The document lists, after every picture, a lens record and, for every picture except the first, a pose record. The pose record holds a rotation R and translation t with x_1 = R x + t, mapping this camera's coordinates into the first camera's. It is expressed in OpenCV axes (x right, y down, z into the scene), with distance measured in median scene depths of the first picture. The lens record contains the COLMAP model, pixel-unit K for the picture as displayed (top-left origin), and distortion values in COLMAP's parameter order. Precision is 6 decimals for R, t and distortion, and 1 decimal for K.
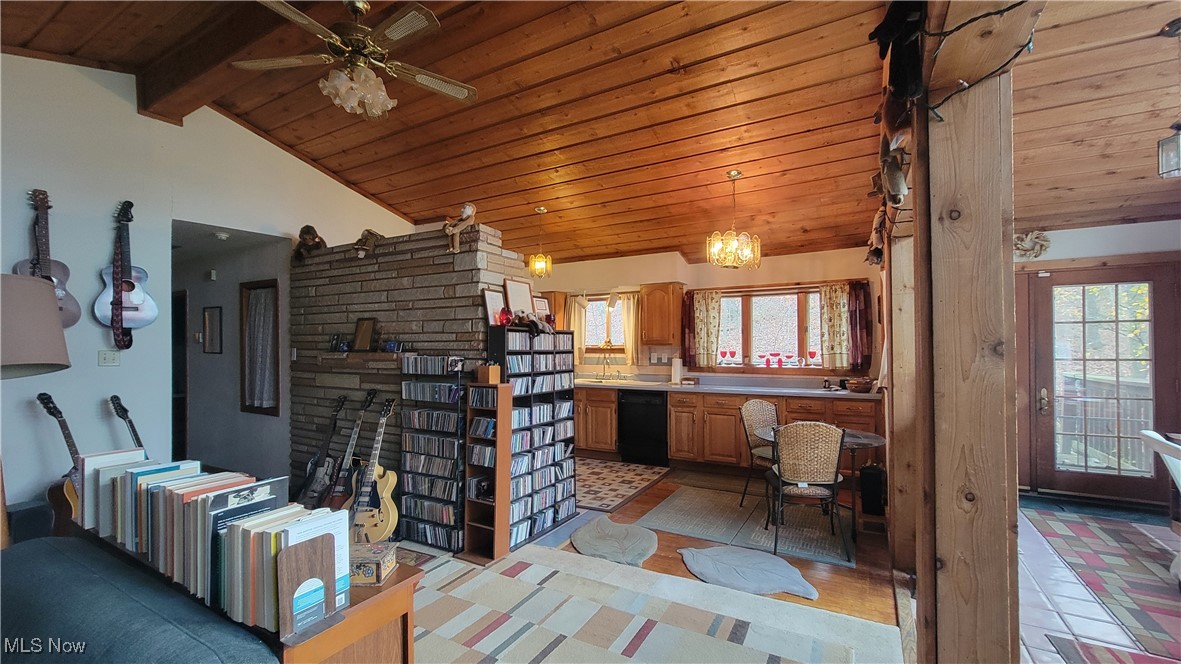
lens RADIAL K [[476.1, 0, 593.1], [0, 476.1, 340.8], [0, 0, 1]] dist [-0.003498, -0.000167]
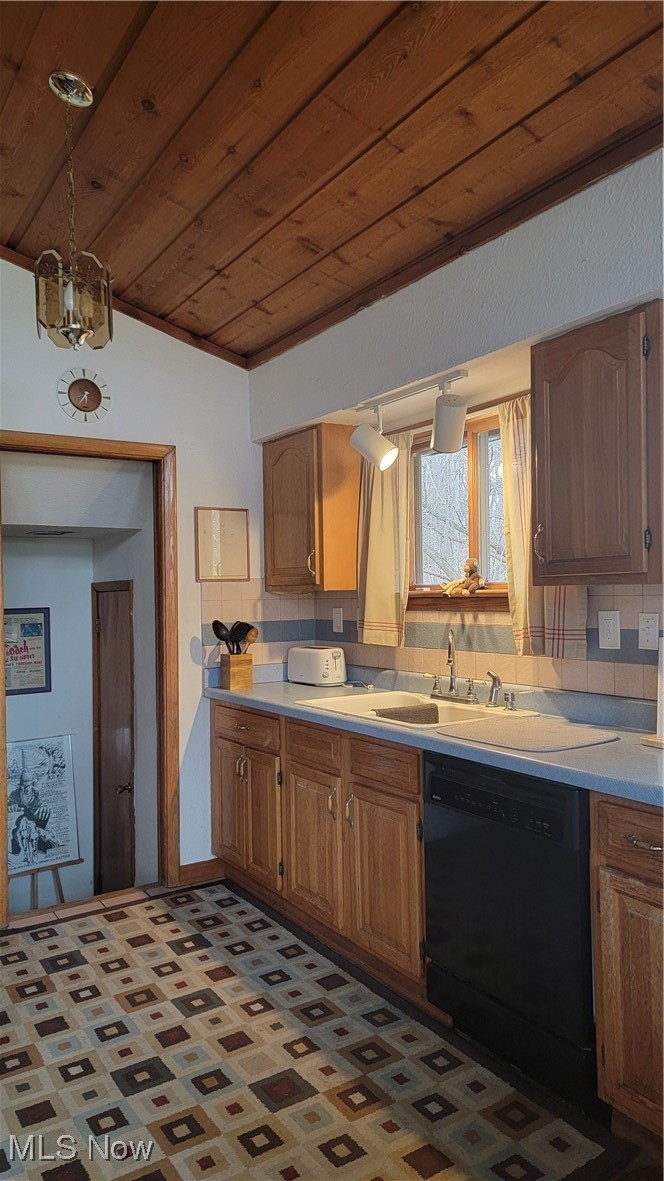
lens RADIAL K [[794.8, 0, 330.7], [0, 794.8, 584.2], [0, 0, 1]] dist [0.010713, -0.000440]
pose [[0.886876, -0.014707, -0.461774, 0.201316], [0.013334, 0.999892, -0.006237, 0.011598], [0.461816, -0.000626, 0.886976, 0.563138]]
